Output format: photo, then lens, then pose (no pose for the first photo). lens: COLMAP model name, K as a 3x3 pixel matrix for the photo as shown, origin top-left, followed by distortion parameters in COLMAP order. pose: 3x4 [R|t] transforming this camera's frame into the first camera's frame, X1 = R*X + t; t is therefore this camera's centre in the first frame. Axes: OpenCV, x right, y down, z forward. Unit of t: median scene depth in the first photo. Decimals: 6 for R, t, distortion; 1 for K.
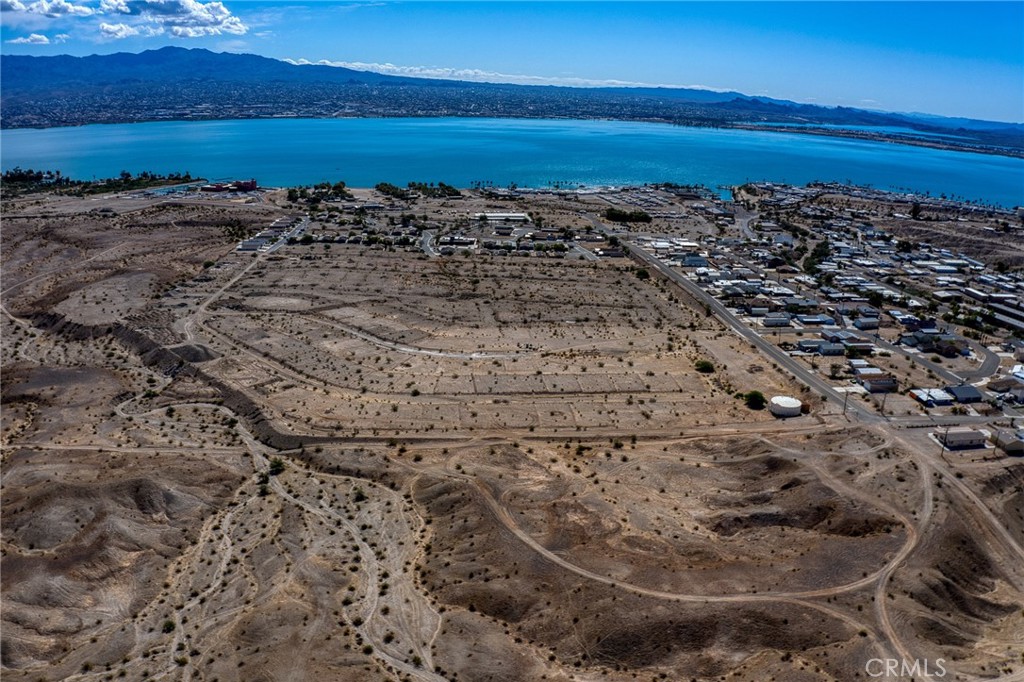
lens RADIAL K [[804.7, 0, 511.1], [0, 804.7, 327.3], [0, 0, 1]] dist [-0.202044, 0.027179]
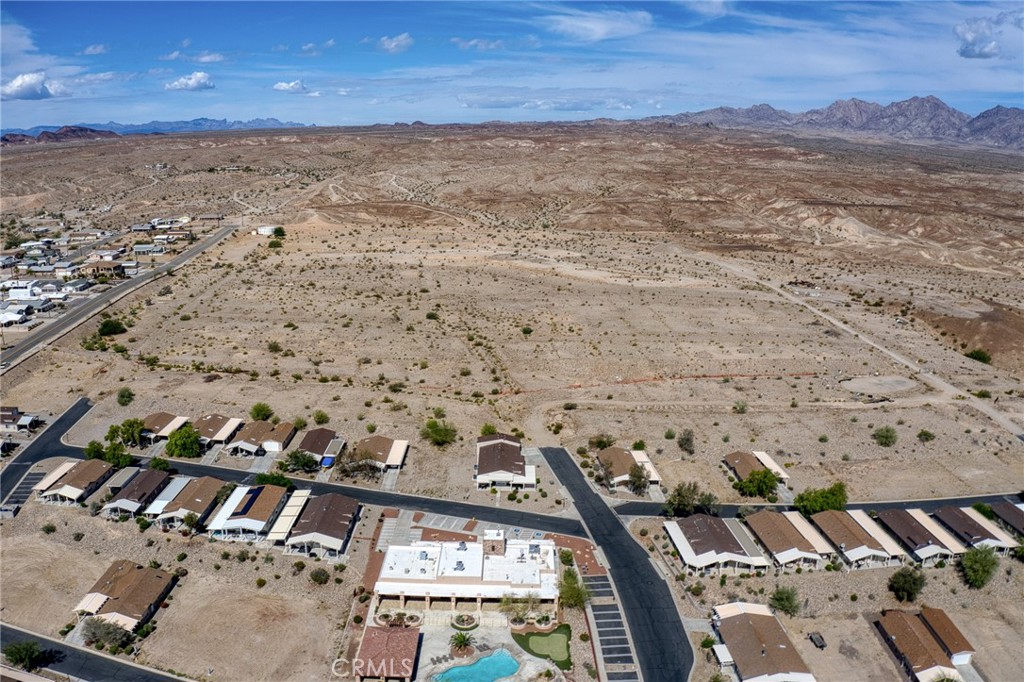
lens RADIAL K [[804.7, 0, 508.8], [0, 804.7, 324.9], [0, 0, 1]] dist [-0.202044, 0.027179]
pose [[-0.999167, -0.040686, -0.002999, -0.094284], [-0.036750, 0.865717, 0.499184, -0.331973], [-0.017713, 0.498878, -0.866491, 1.453893]]
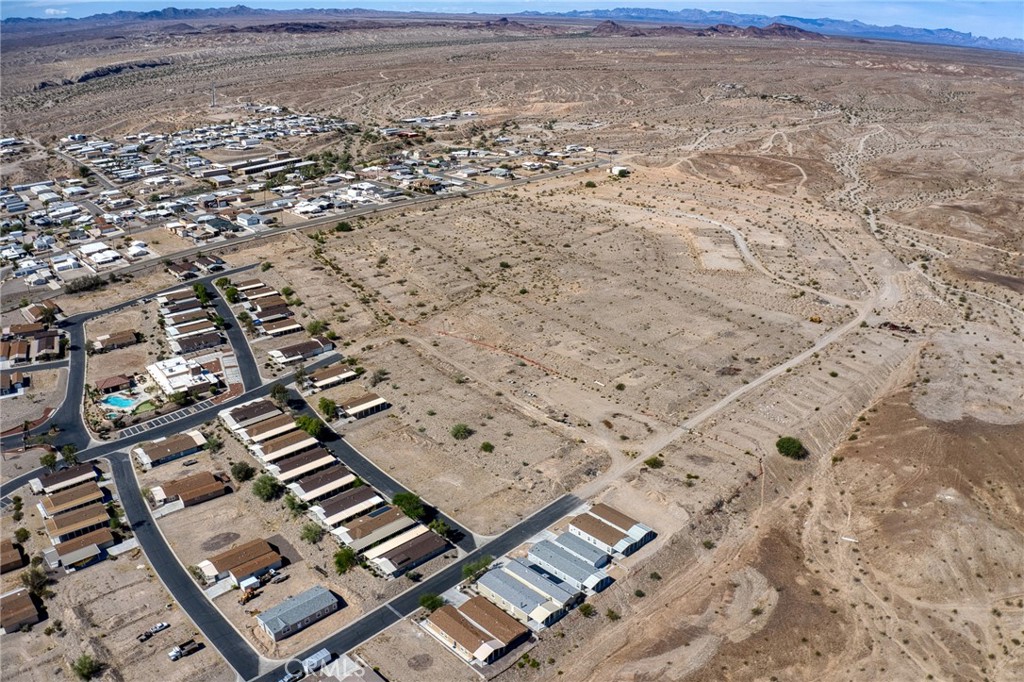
lens RADIAL K [[804.7, 0, 509.8], [0, 804.7, 327.8], [0, 0, 1]] dist [-0.202044, 0.027179]
pose [[-0.628859, -0.318258, 0.709400, -0.596857], [0.191049, 0.821168, 0.537758, -0.409679], [-0.753682, 0.473704, -0.455596, 1.331985]]
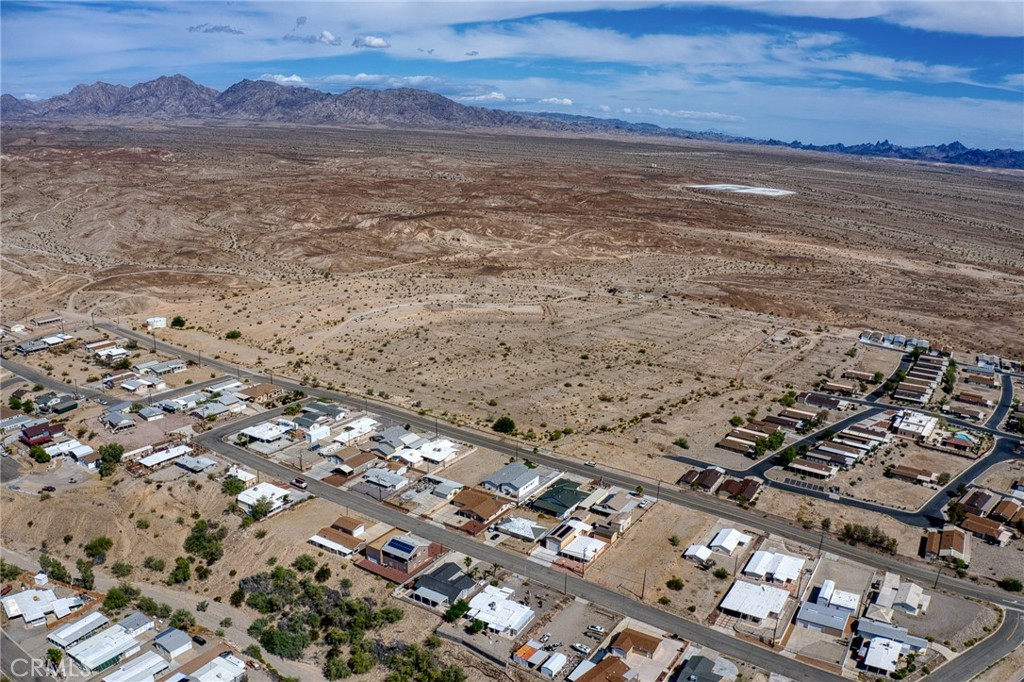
lens RADIAL K [[804.7, 0, 512.0], [0, 804.7, 330.8], [0, 0, 1]] dist [-0.202044, 0.027179]
pose [[-0.598147, 0.156152, -0.786026, 0.643392], [-0.270761, 0.883776, 0.381614, -0.371733], [0.754261, 0.441086, -0.486347, 1.296606]]
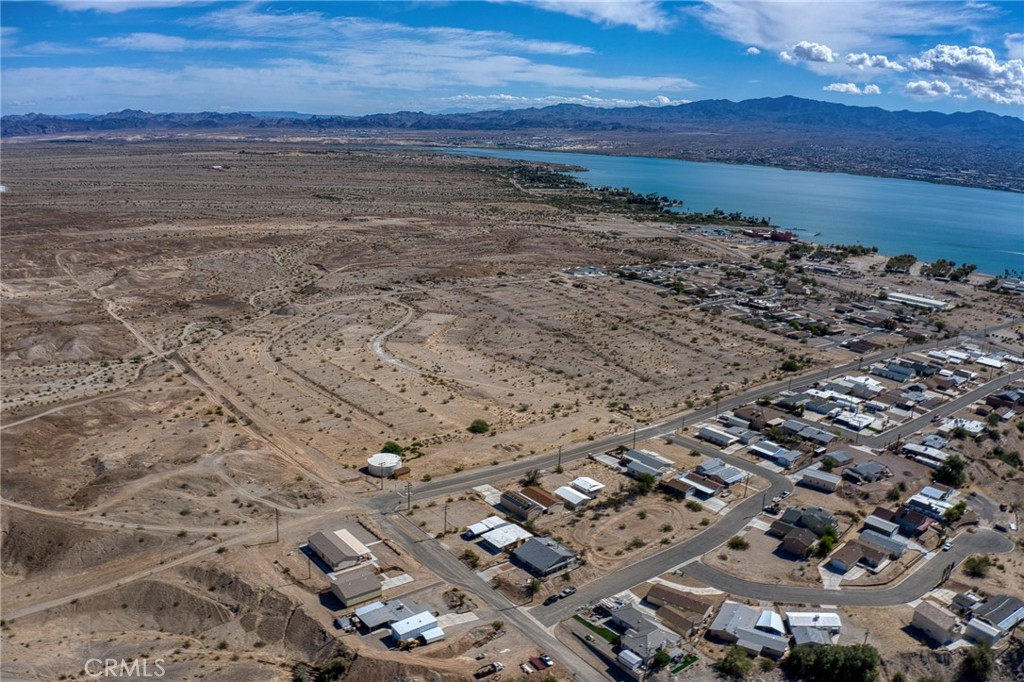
lens RADIAL K [[804.7, 0, 514.6], [0, 804.7, 327.6], [0, 0, 1]] dist [-0.202044, 0.027179]
pose [[0.561814, 0.195052, -0.803940, 0.648406], [-0.253421, 0.965664, 0.057192, -0.080242], [0.787491, 0.171604, 0.591954, 0.316605]]
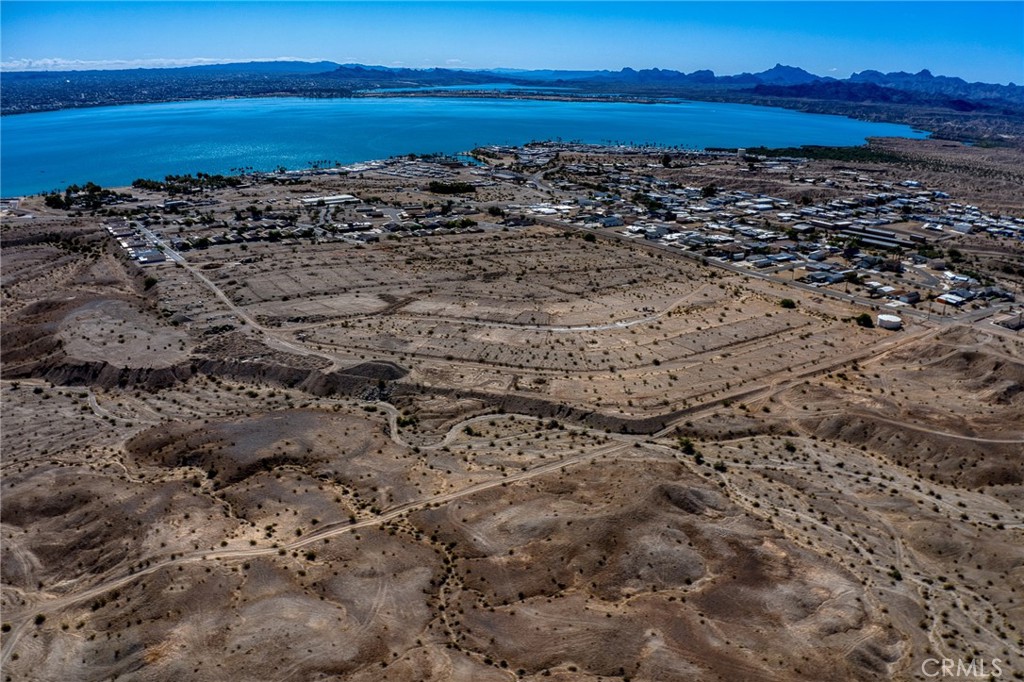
lens RADIAL K [[804.7, 0, 511.0], [0, 804.7, 327.0], [0, 0, 1]] dist [-0.202044, 0.027179]
pose [[0.879299, -0.154743, 0.450431, -0.443747], [0.138609, 0.987953, 0.068823, -0.037103], [-0.455654, 0.001917, 0.890155, 0.087695]]
